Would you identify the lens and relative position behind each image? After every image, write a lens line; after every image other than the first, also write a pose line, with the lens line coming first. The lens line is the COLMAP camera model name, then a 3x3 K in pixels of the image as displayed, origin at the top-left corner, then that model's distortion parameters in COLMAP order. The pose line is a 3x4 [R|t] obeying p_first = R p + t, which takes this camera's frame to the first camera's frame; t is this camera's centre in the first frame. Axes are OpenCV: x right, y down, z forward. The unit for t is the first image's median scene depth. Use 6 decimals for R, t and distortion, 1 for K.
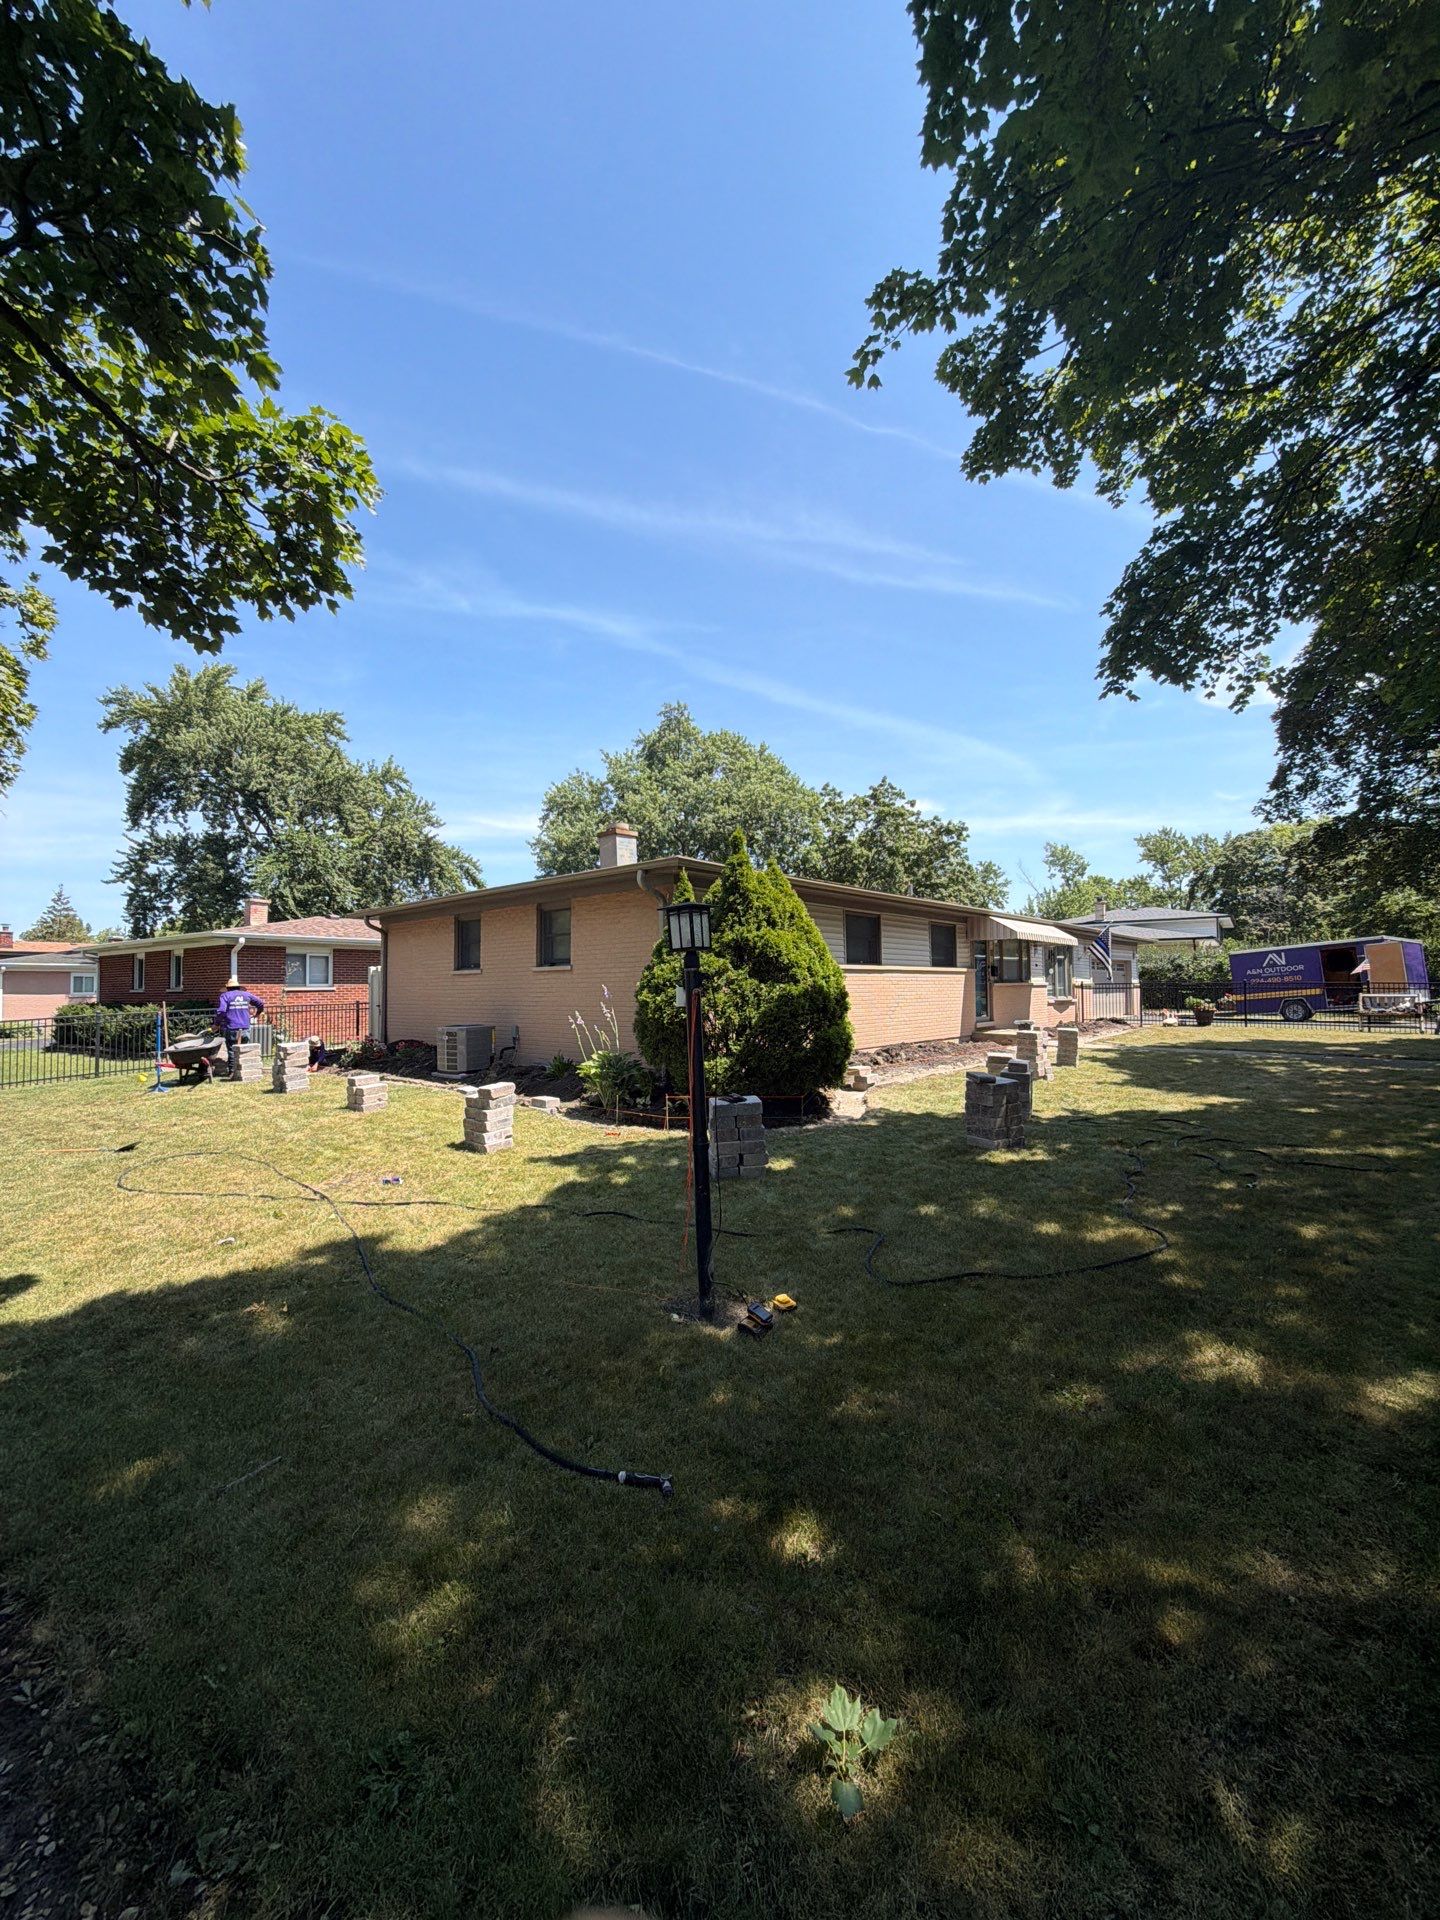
lens RADIAL K [[760.6, 0, 713.6], [0, 760.6, 959.3], [0, 0, 1]] dist [-0.001361, 0.000529]
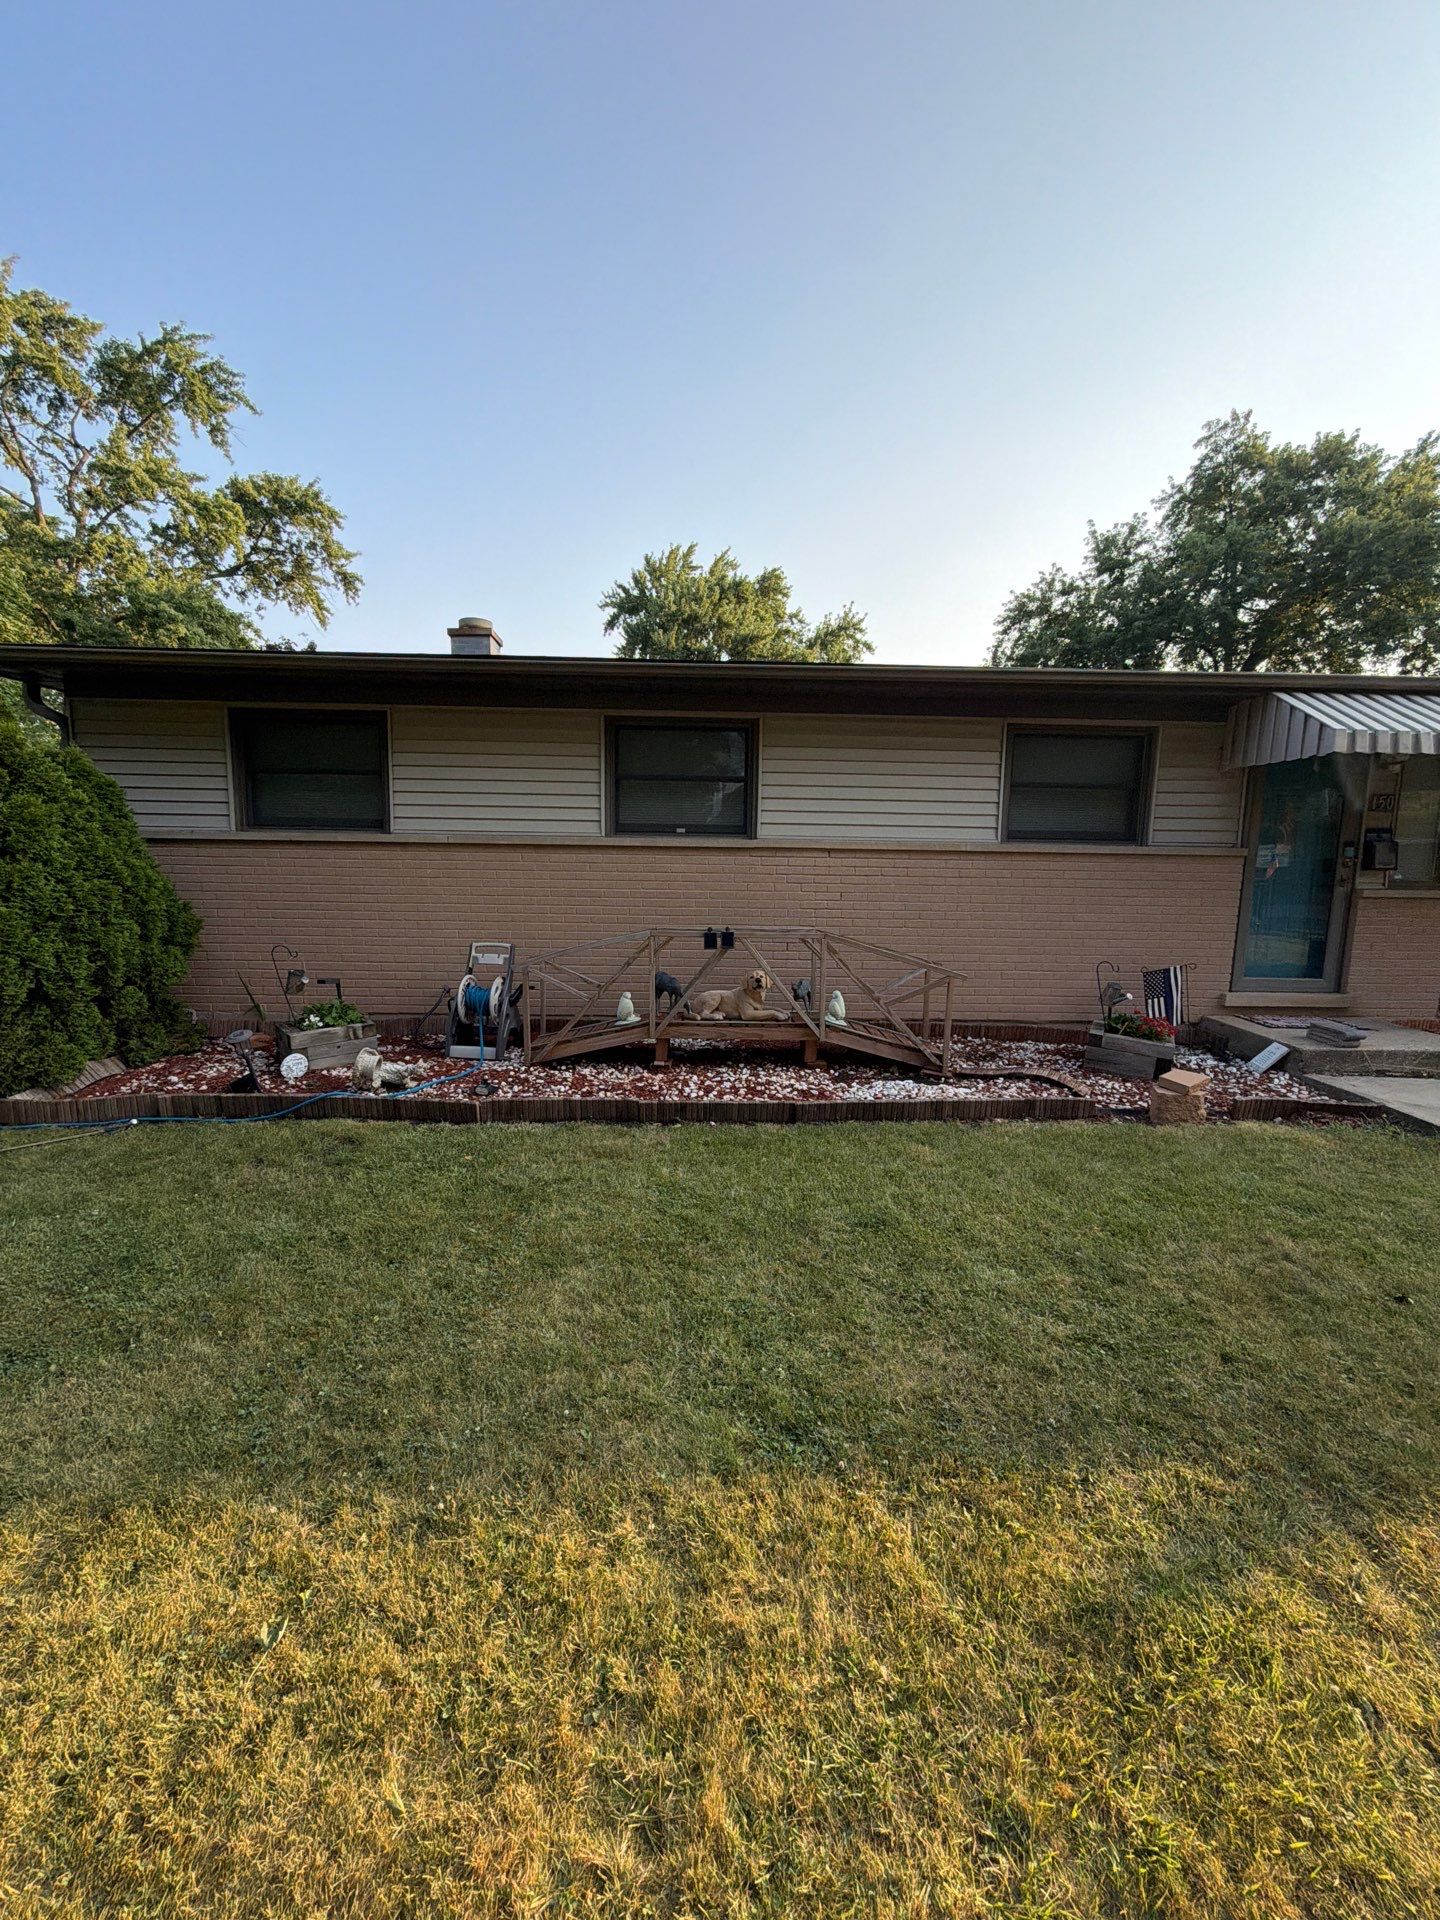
lens RADIAL K [[760.6, 0, 717.0], [0, 760.6, 966.1], [0, 0, 1]] dist [-0.001361, 0.000529]
pose [[0.685623, 0.122318, -0.717607, 0.672210], [0.004857, 0.984991, 0.172535, 0.006418], [0.727941, -0.121779, 0.674739, 0.859606]]
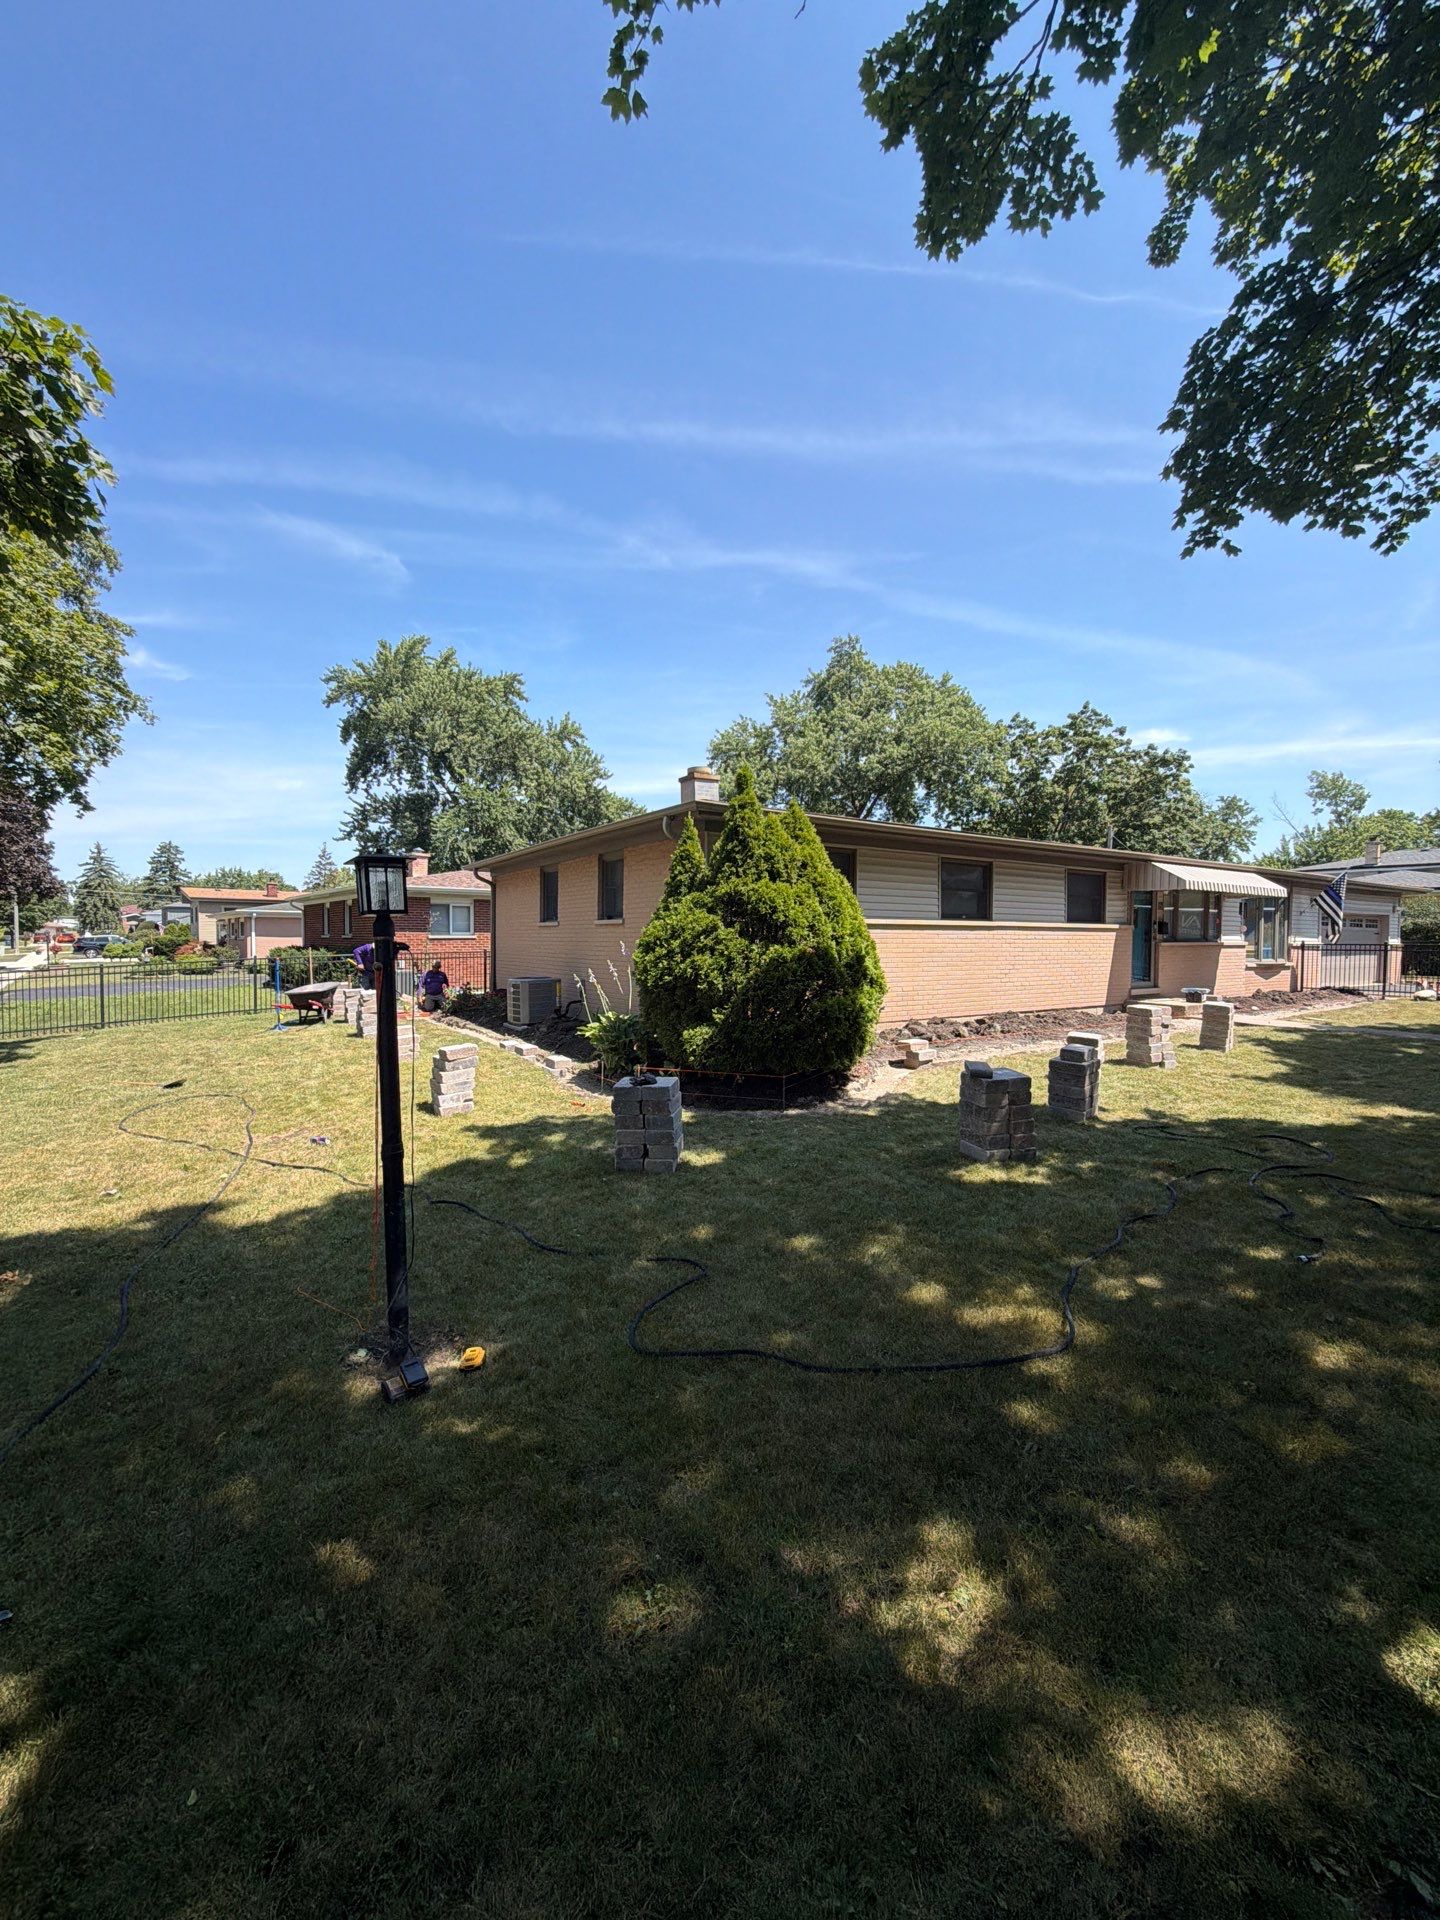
lens RADIAL K [[760.6, 0, 715.6], [0, 760.6, 958.8], [0, 0, 1]] dist [-0.001361, 0.000529]
pose [[0.965837, 0.021705, -0.258241, 0.179822], [-0.004505, 0.997742, 0.067010, -0.006927], [0.259113, -0.063557, 0.963754, 0.109712]]
